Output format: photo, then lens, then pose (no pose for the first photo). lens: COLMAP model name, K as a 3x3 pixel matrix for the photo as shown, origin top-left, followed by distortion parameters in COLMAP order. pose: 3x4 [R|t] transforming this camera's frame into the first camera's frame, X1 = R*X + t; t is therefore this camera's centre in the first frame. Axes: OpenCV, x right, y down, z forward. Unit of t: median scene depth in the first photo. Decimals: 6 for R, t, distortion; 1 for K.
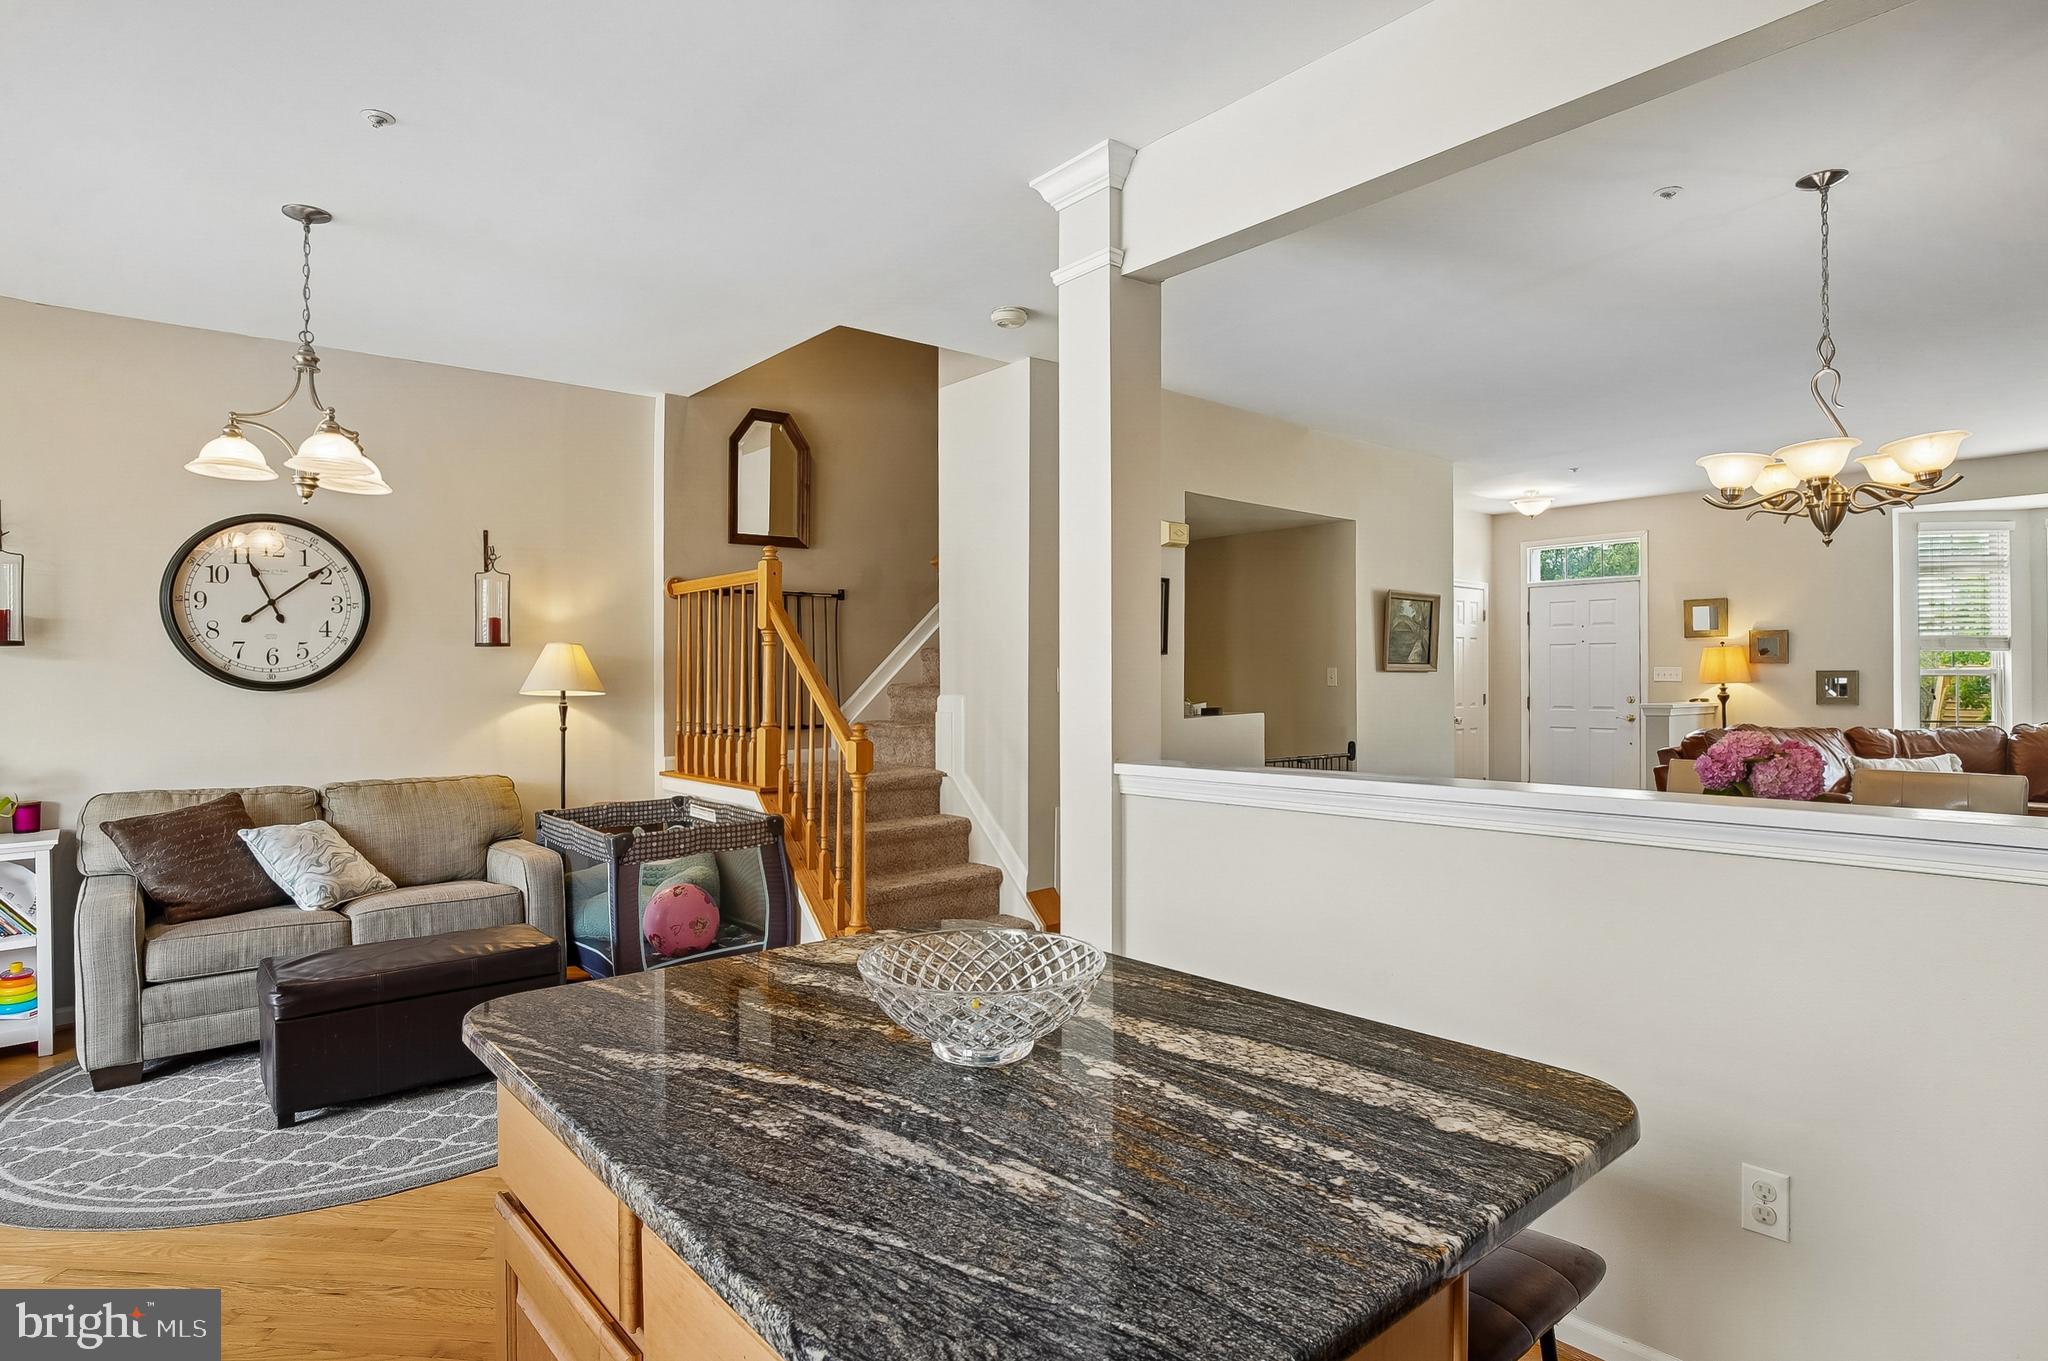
lens RADIAL K [[1101.2, 0, 1015.2], [0, 1101.2, 683.9], [0, 0, 1]] dist [-0.010691, 0.010464]
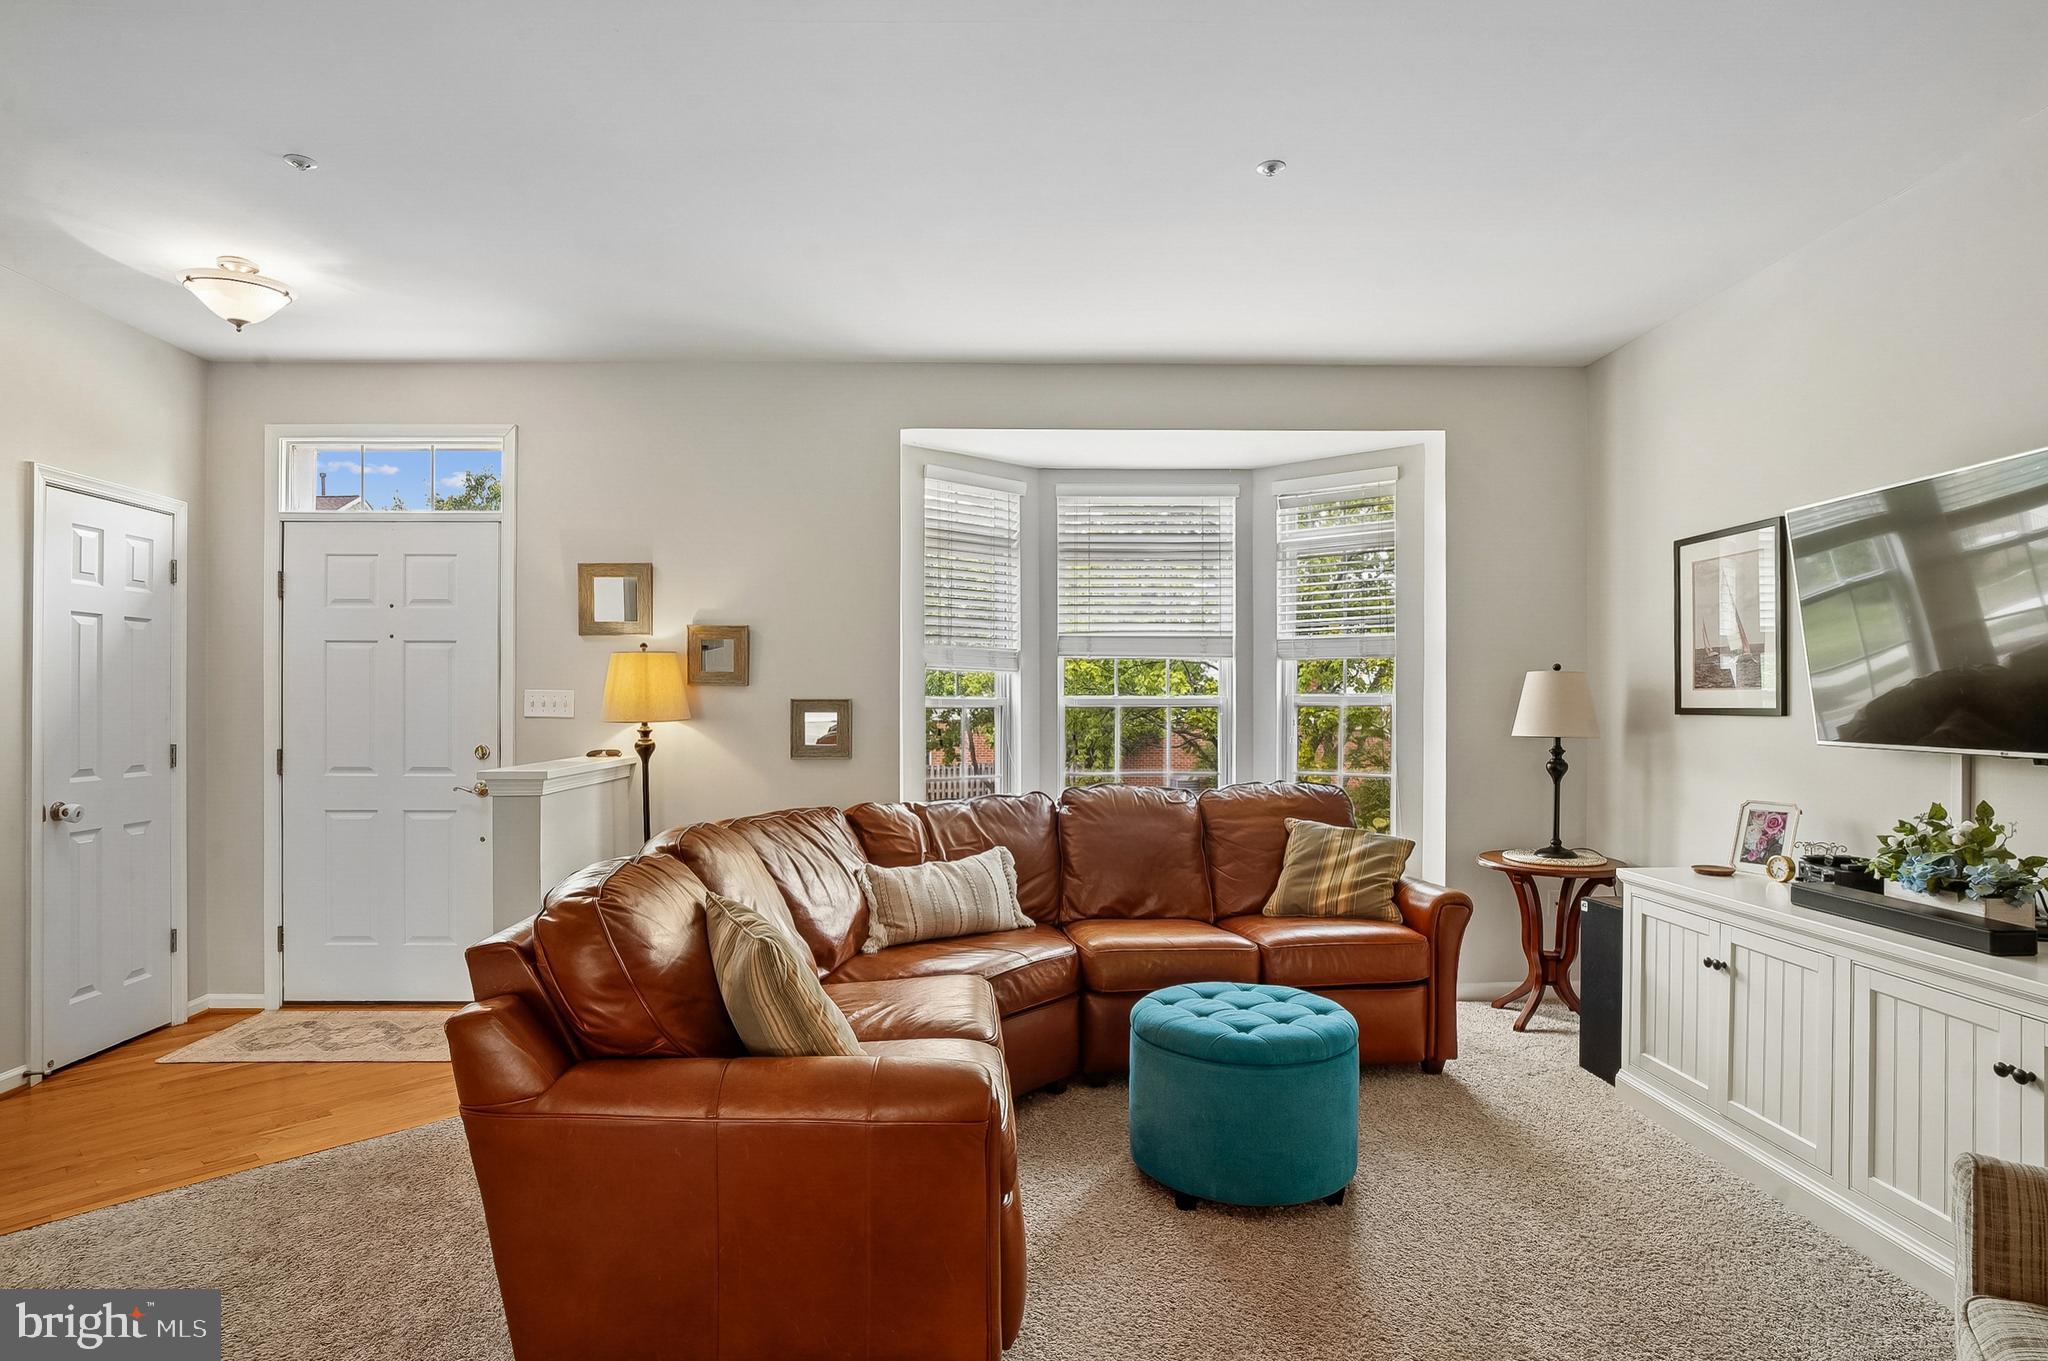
lens RADIAL K [[1101.2, 0, 1015.2], [0, 1101.2, 683.9], [0, 0, 1]] dist [-0.010691, 0.010464]
pose [[0.618053, 0.021784, 0.785835, 0.368851], [-0.000238, 0.999621, -0.027523, -0.004443], [-0.786136, 0.016824, 0.617824, 0.580136]]
